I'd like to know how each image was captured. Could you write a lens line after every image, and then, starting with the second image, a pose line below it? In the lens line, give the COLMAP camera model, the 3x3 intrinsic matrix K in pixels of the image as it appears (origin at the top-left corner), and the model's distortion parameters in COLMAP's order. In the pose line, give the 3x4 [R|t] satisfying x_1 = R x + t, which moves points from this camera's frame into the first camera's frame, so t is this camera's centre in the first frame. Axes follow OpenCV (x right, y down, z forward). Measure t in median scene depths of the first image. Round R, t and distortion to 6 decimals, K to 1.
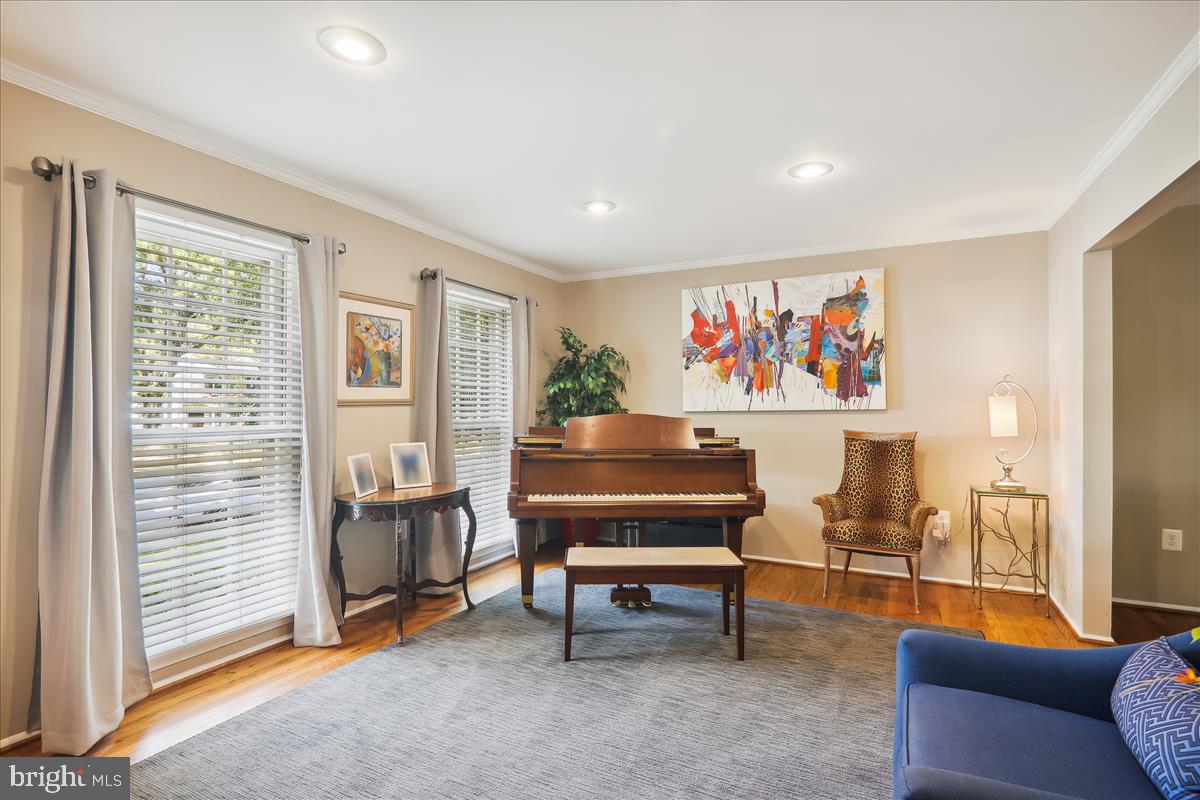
lens RADIAL K [[586.4, 0, 600.4], [0, 586.4, 402.2], [0, 0, 1]] dist [-0.005474, -0.000283]
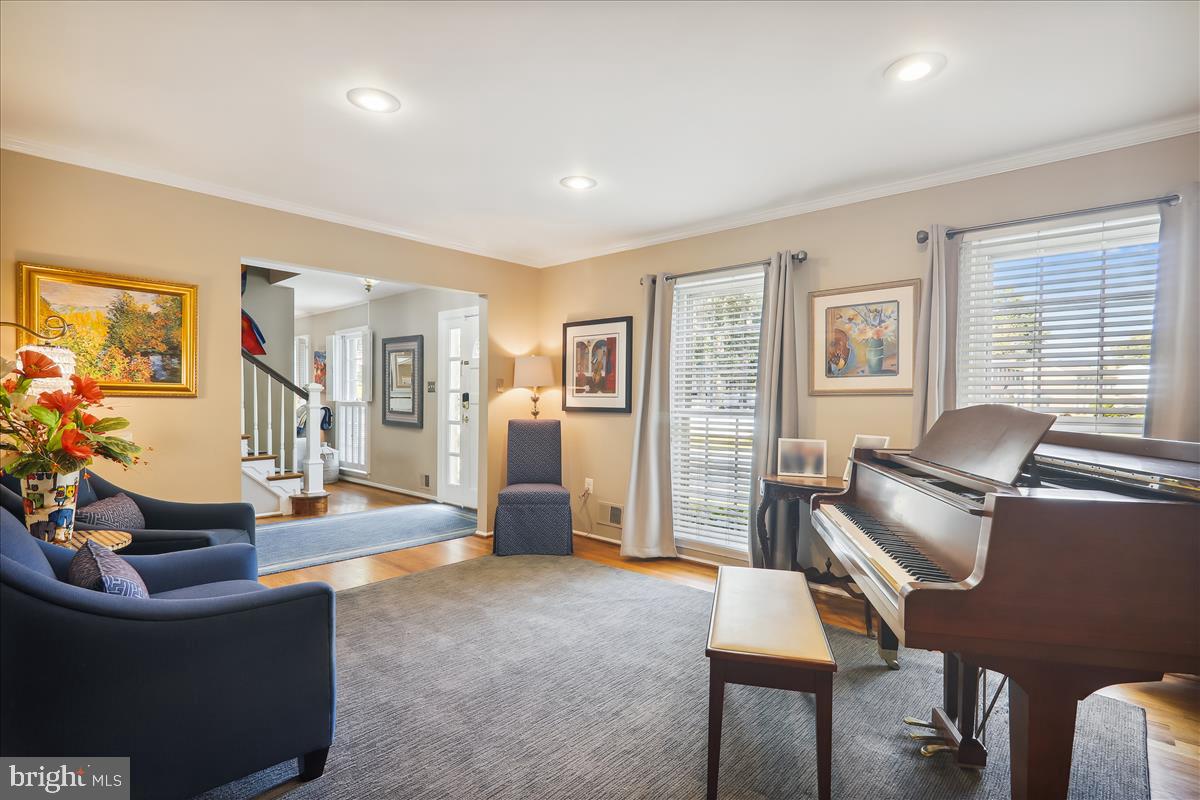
lens RADIAL K [[586.4, 0, 596.4], [0, 586.4, 404.3], [0, 0, 1]] dist [-0.005474, -0.000283]
pose [[-0.264005, 0.008997, -0.964479, 0.676242], [-0.005906, 0.999923, 0.010944, 0.012020], [0.964503, 0.008585, -0.263932, 0.832333]]
